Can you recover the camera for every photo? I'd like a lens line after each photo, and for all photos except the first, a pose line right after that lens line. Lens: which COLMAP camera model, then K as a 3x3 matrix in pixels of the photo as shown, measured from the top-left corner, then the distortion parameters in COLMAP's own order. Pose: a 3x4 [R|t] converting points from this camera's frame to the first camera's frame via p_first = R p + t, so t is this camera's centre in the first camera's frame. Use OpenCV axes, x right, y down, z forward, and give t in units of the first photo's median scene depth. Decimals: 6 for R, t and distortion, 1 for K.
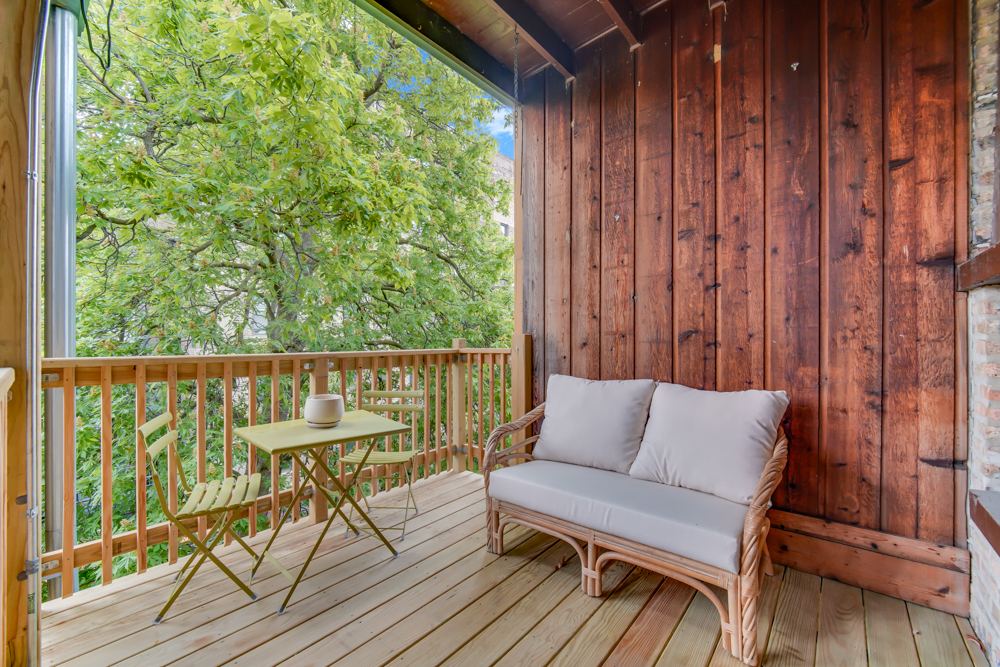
lens RADIAL K [[391.7, 0, 500.0], [0, 391.7, 333.5], [0, 0, 1]] dist [0.000174, 0.000037]
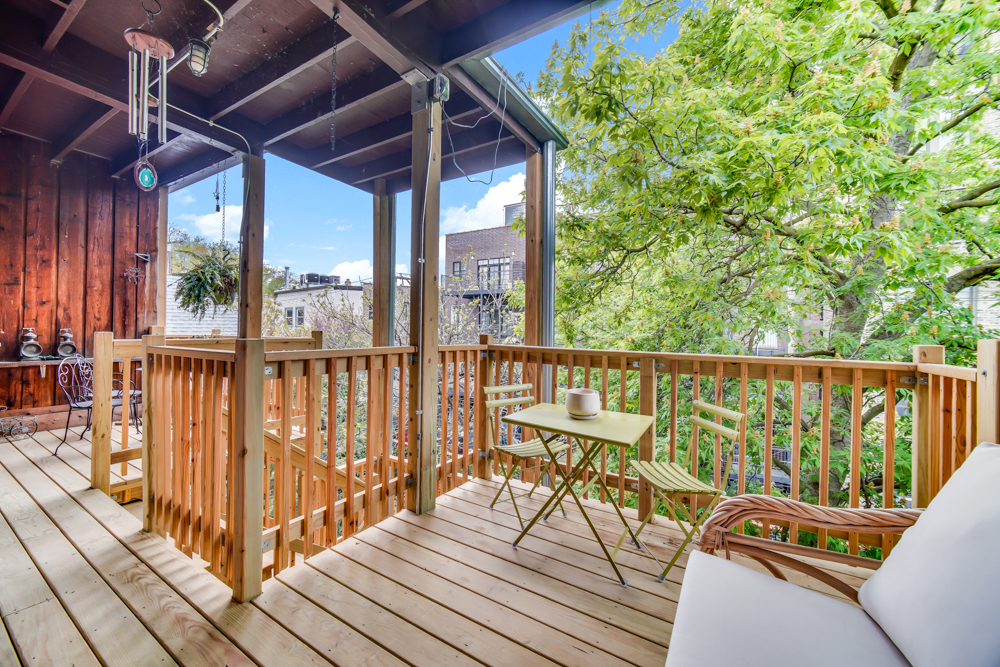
lens RADIAL K [[391.7, 0, 500.0], [0, 391.7, 333.5], [0, 0, 1]] dist [0.000174, 0.000037]
pose [[0.160178, 0.003971, -0.987080, 0.606118], [-0.008982, 0.999956, 0.002566, 0.004847], [0.987047, 0.008455, 0.160207, 0.634148]]
